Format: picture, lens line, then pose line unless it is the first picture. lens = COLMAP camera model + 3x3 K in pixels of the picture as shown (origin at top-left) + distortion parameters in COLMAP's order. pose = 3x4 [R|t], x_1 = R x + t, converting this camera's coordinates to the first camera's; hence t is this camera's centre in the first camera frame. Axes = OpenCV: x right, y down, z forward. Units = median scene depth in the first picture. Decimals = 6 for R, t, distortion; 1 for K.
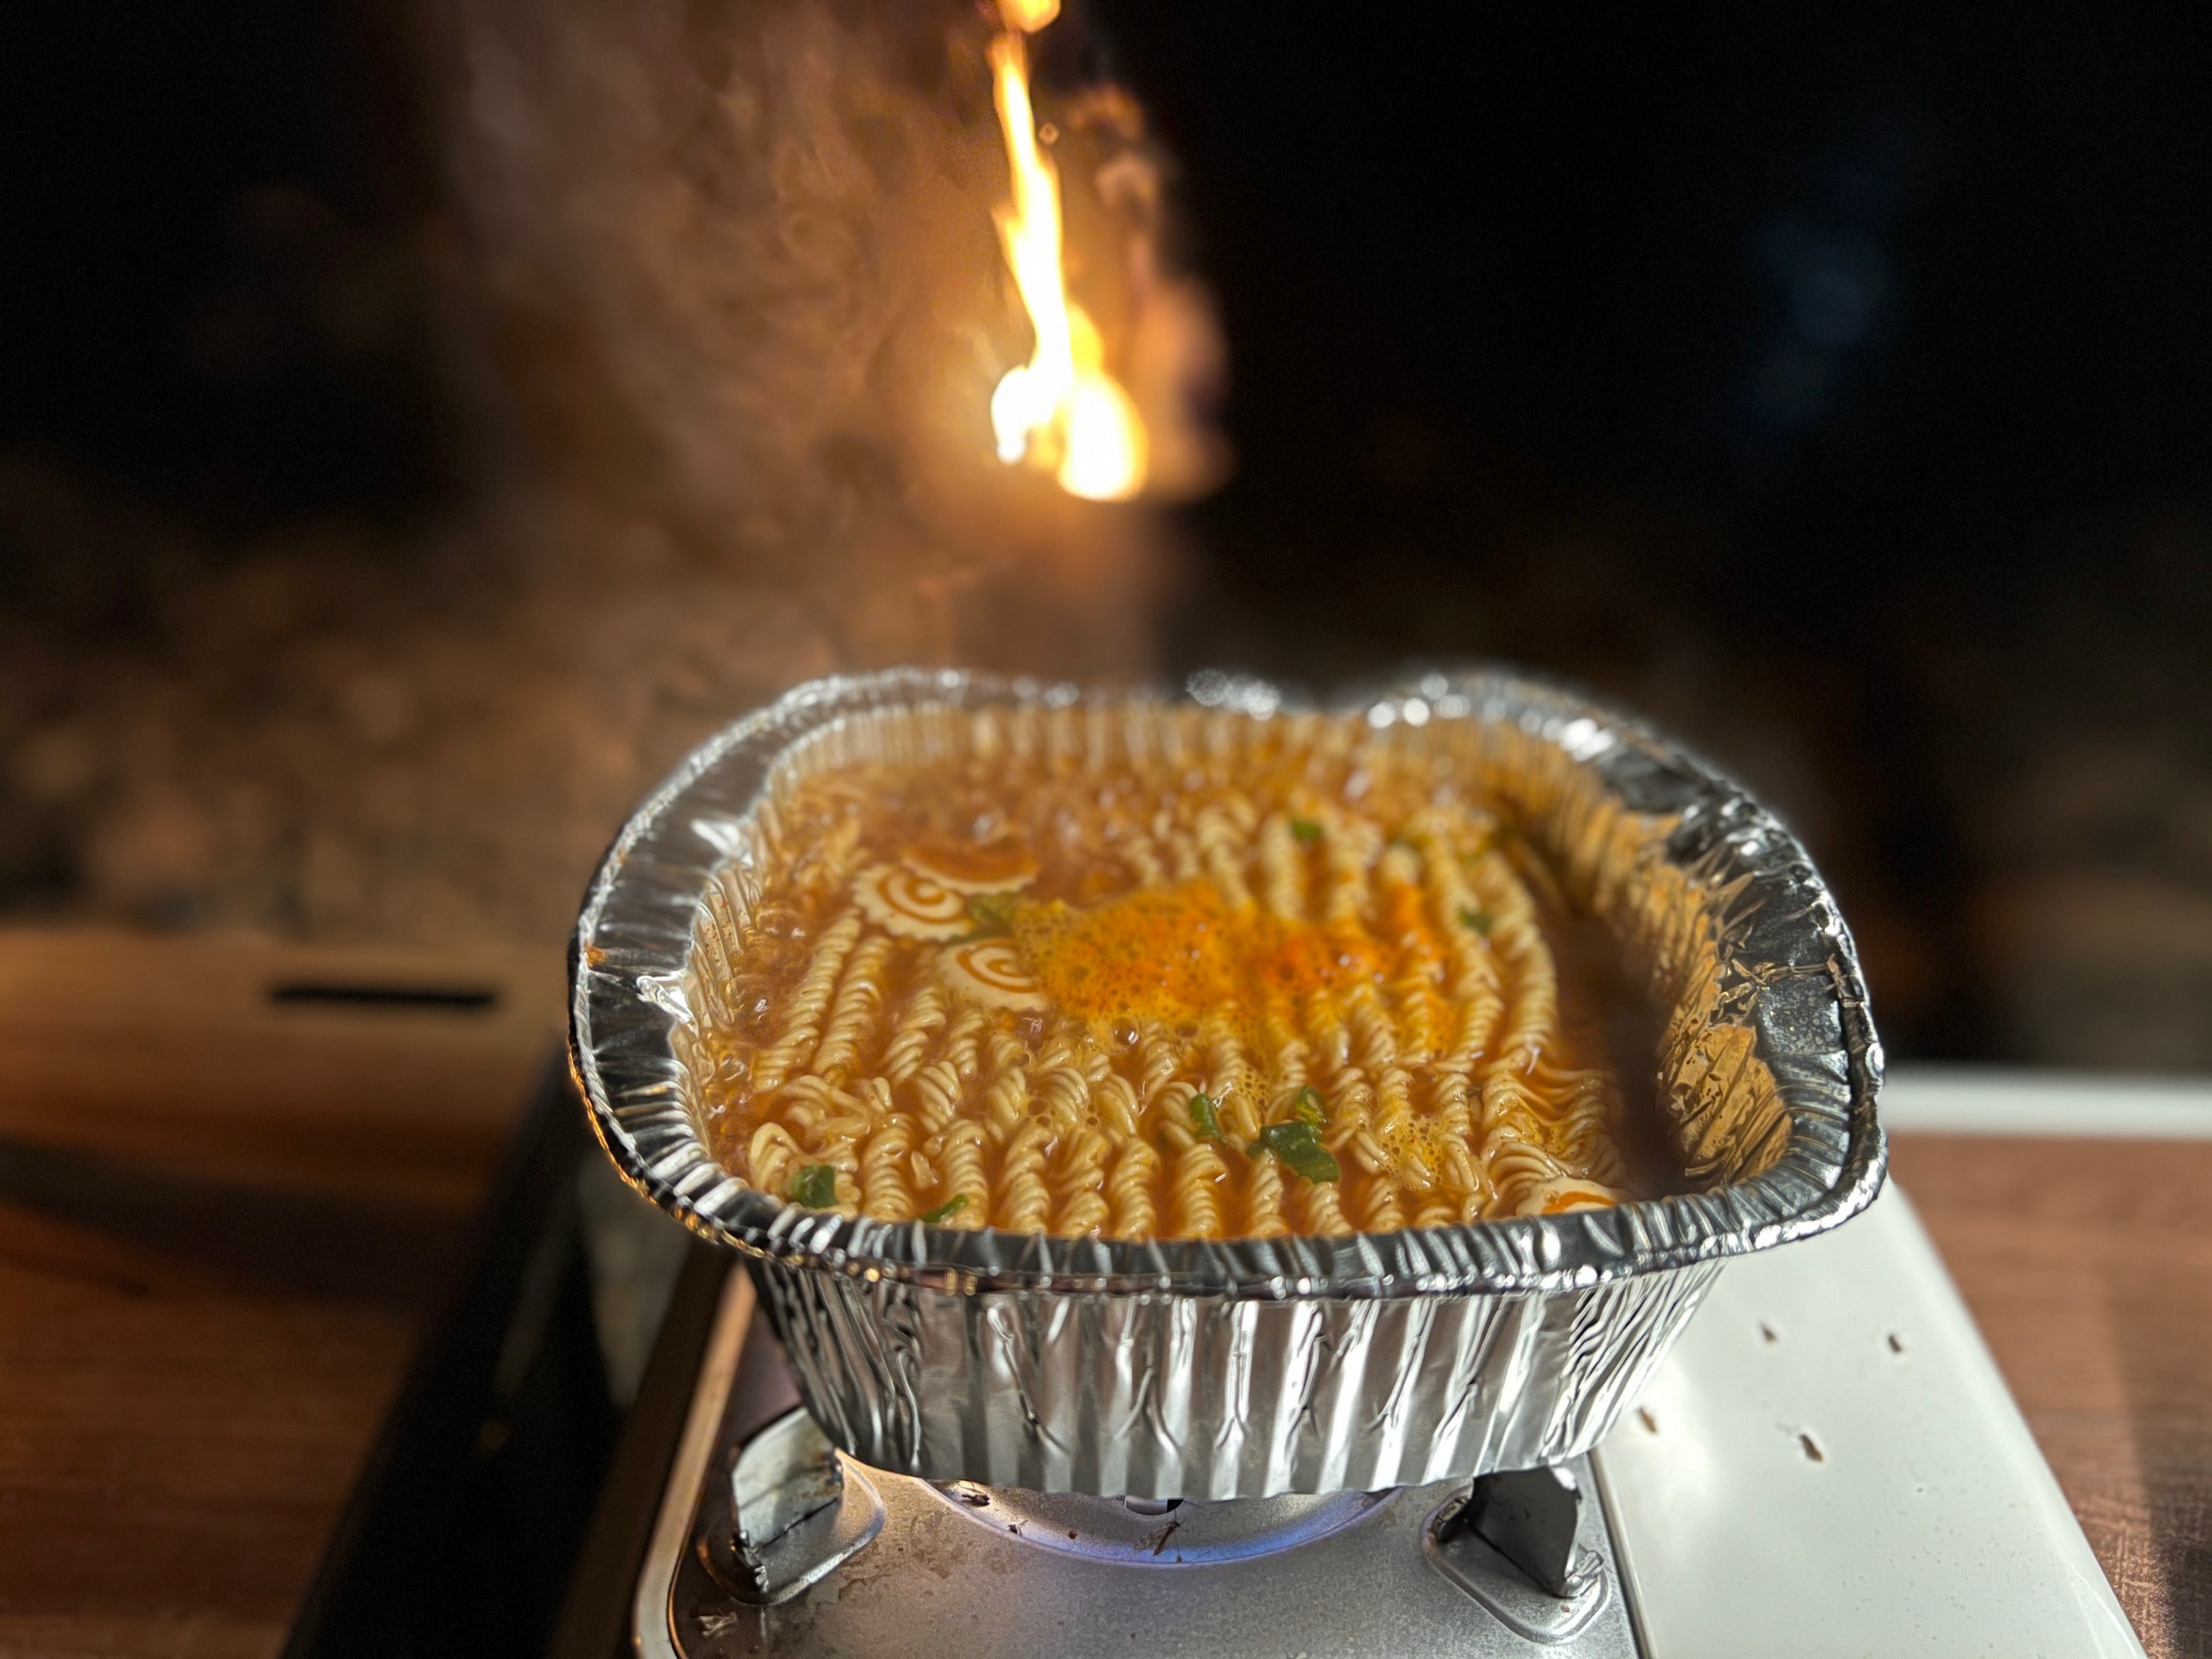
lens RADIAL K [[1694.6, 0, 1098.3], [0, 1694.6, 840.1], [0, 0, 1]] dist [0.004740, -0.004340]
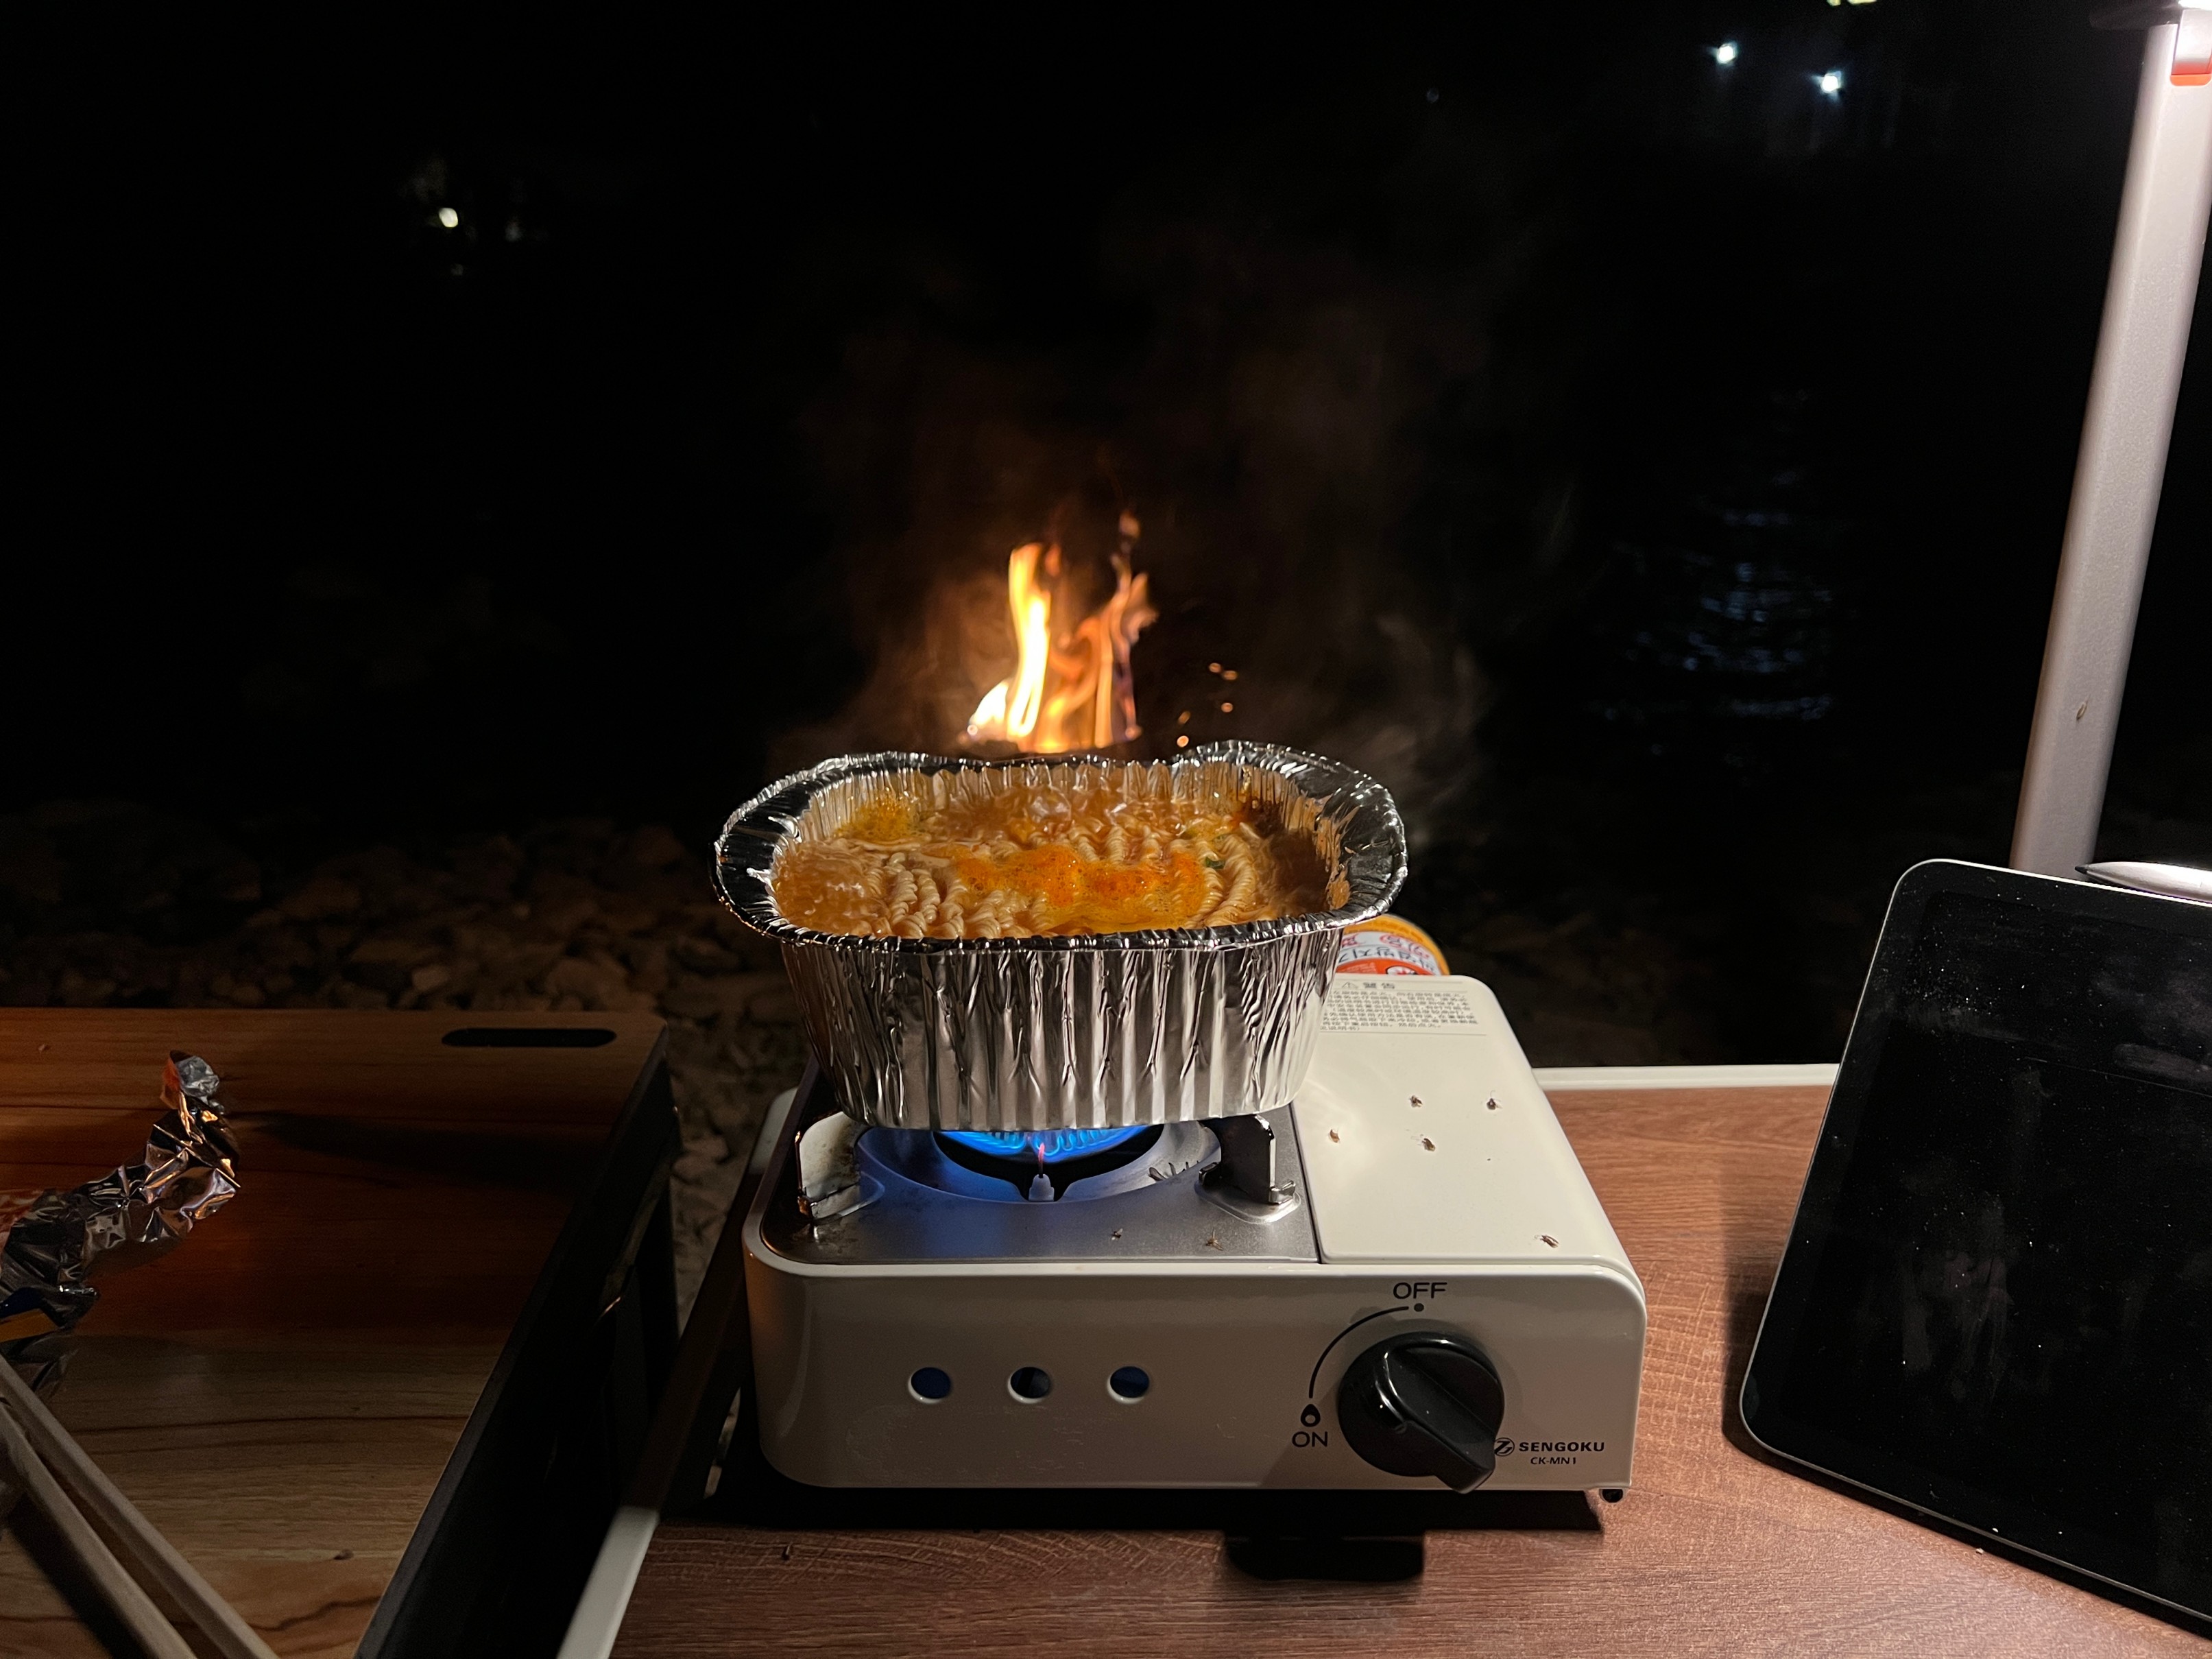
lens RADIAL K [[1671.1, 0, 1109.4], [0, 1671.1, 821.1], [0, 0, 1]] dist [0.040009, -0.043265]
pose [[0.998989, -0.040775, 0.018937, 0.098559], [0.043763, 0.978433, -0.201875, 0.443745], [-0.010297, 0.202500, 0.979228, -0.859662]]
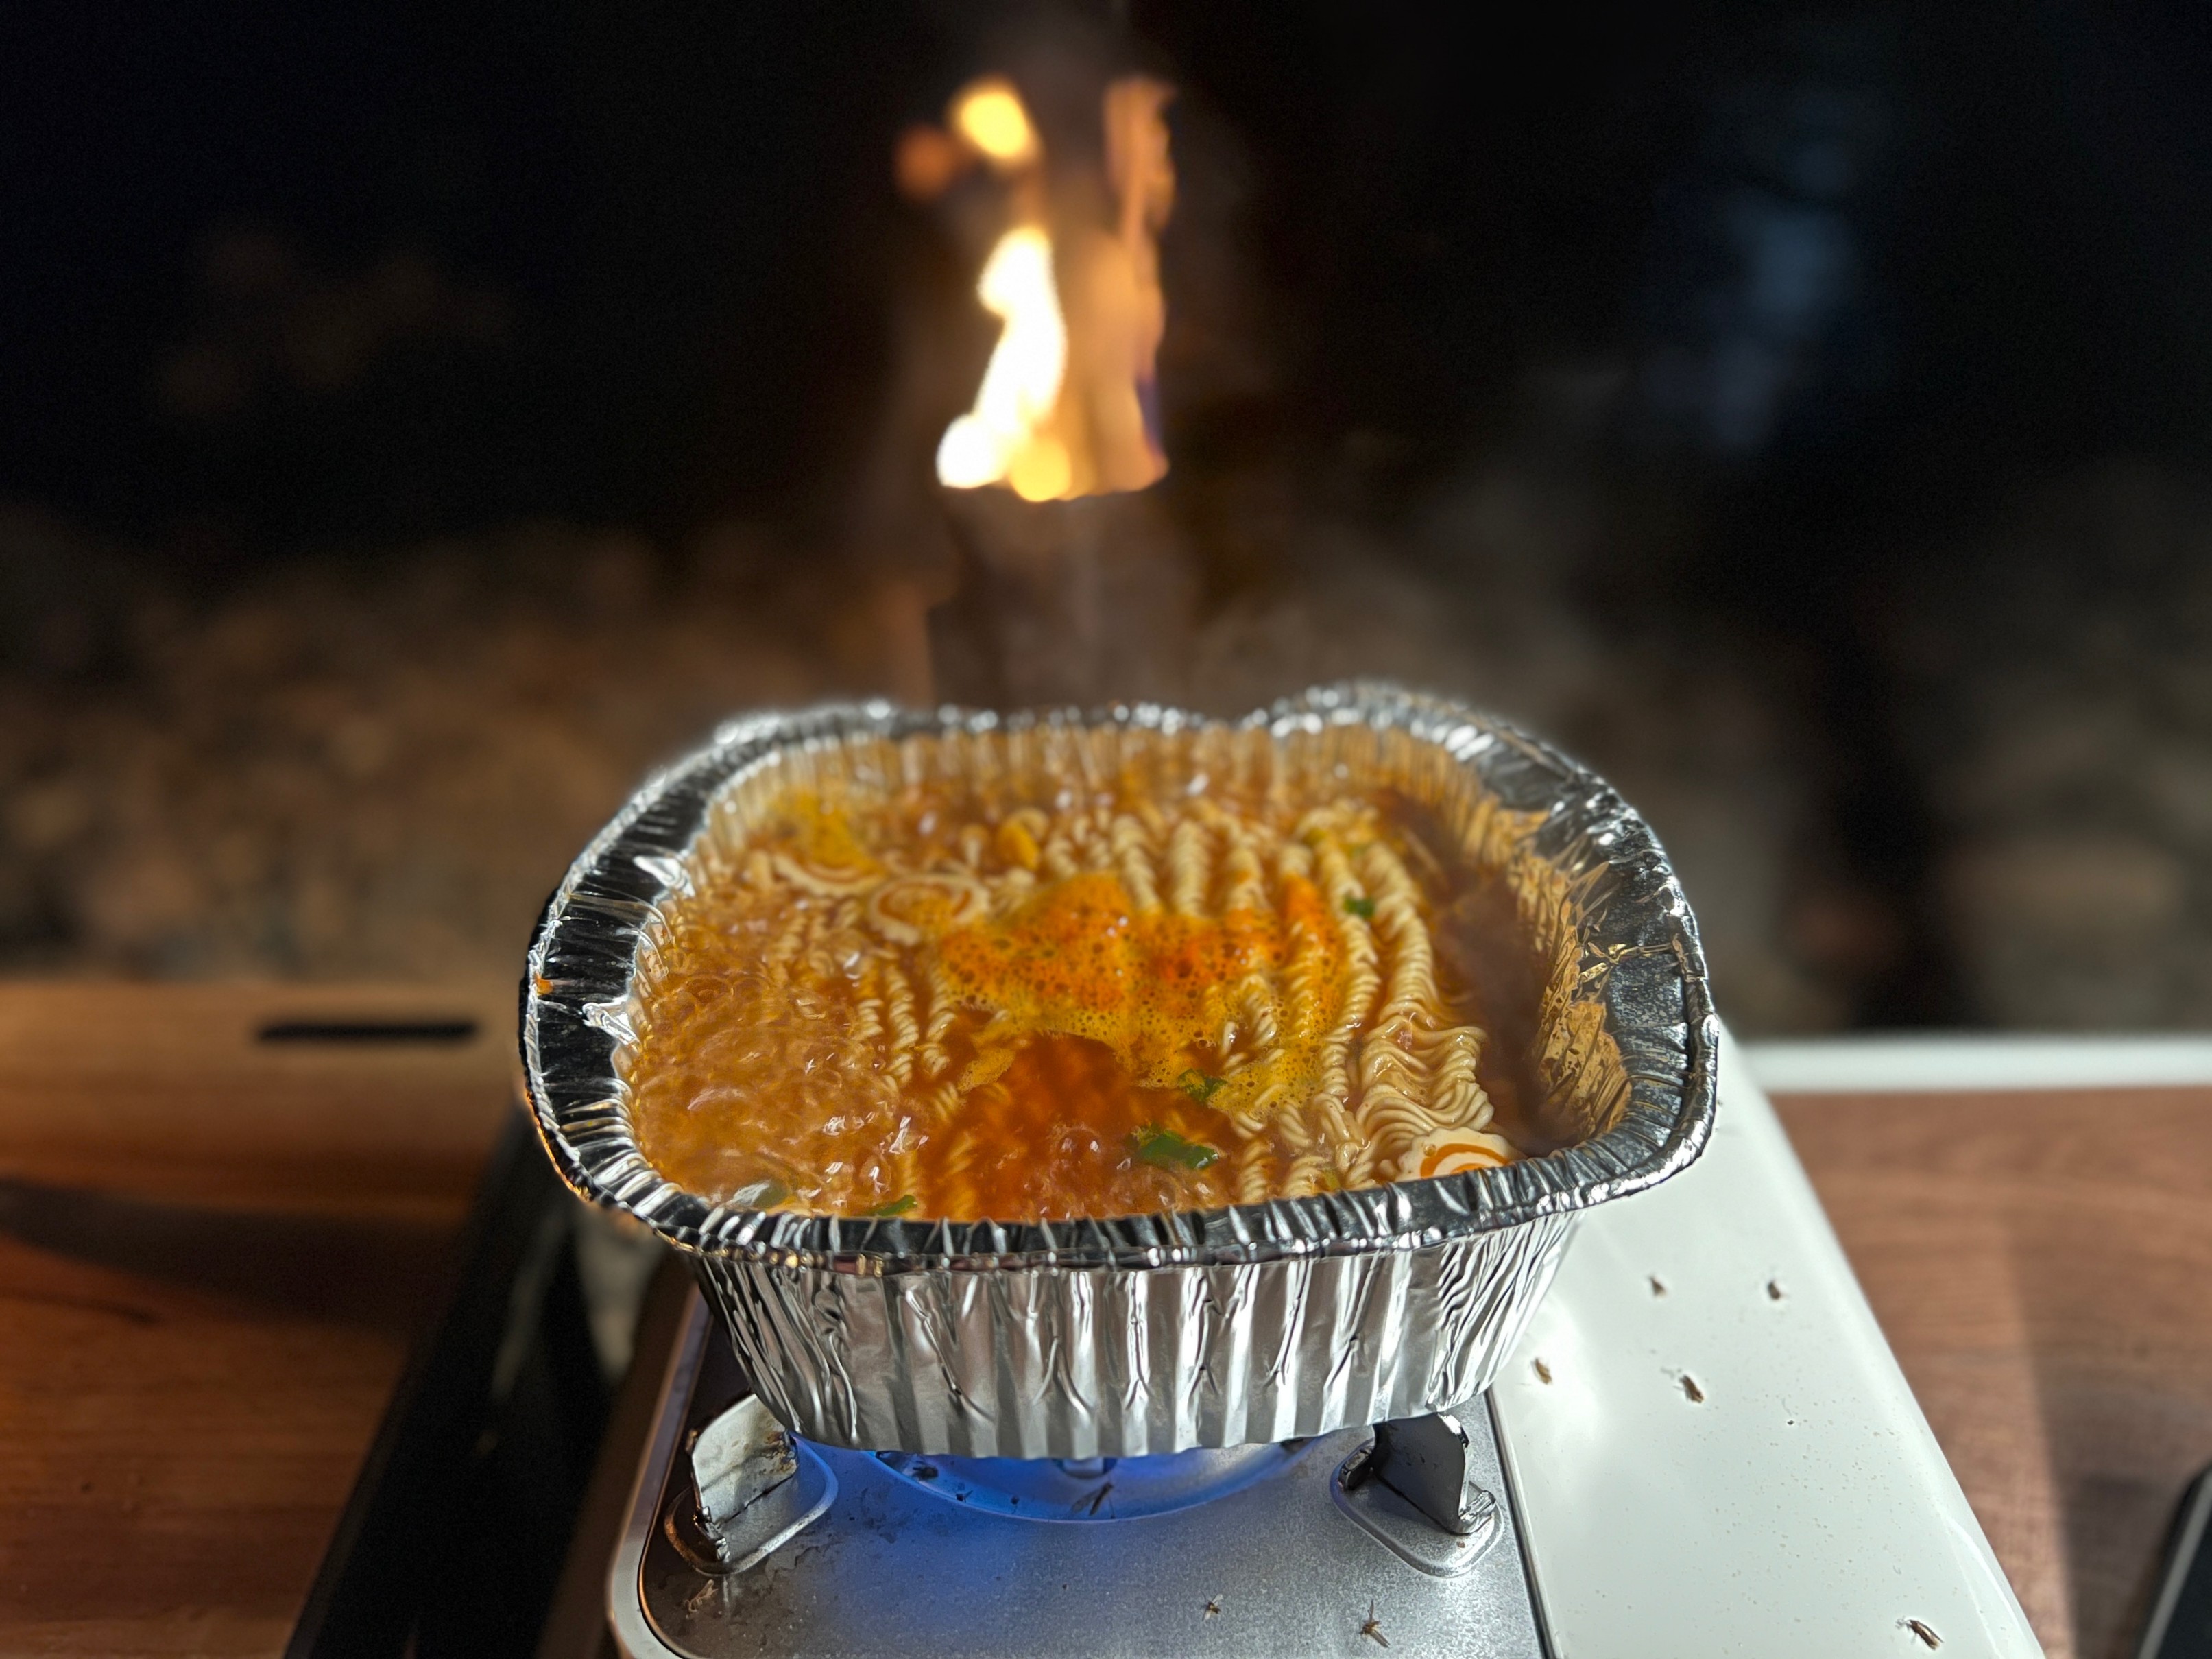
lens RADIAL K [[1694.6, 0, 1098.3], [0, 1694.6, 840.1], [0, 0, 1]] dist [0.004740, -0.004340]
pose [[0.998998, -0.044720, 0.002010, 0.066567], [0.044719, 0.998999, 0.000539, -0.011326], [-0.002032, -0.000449, 0.999998, -0.099211]]
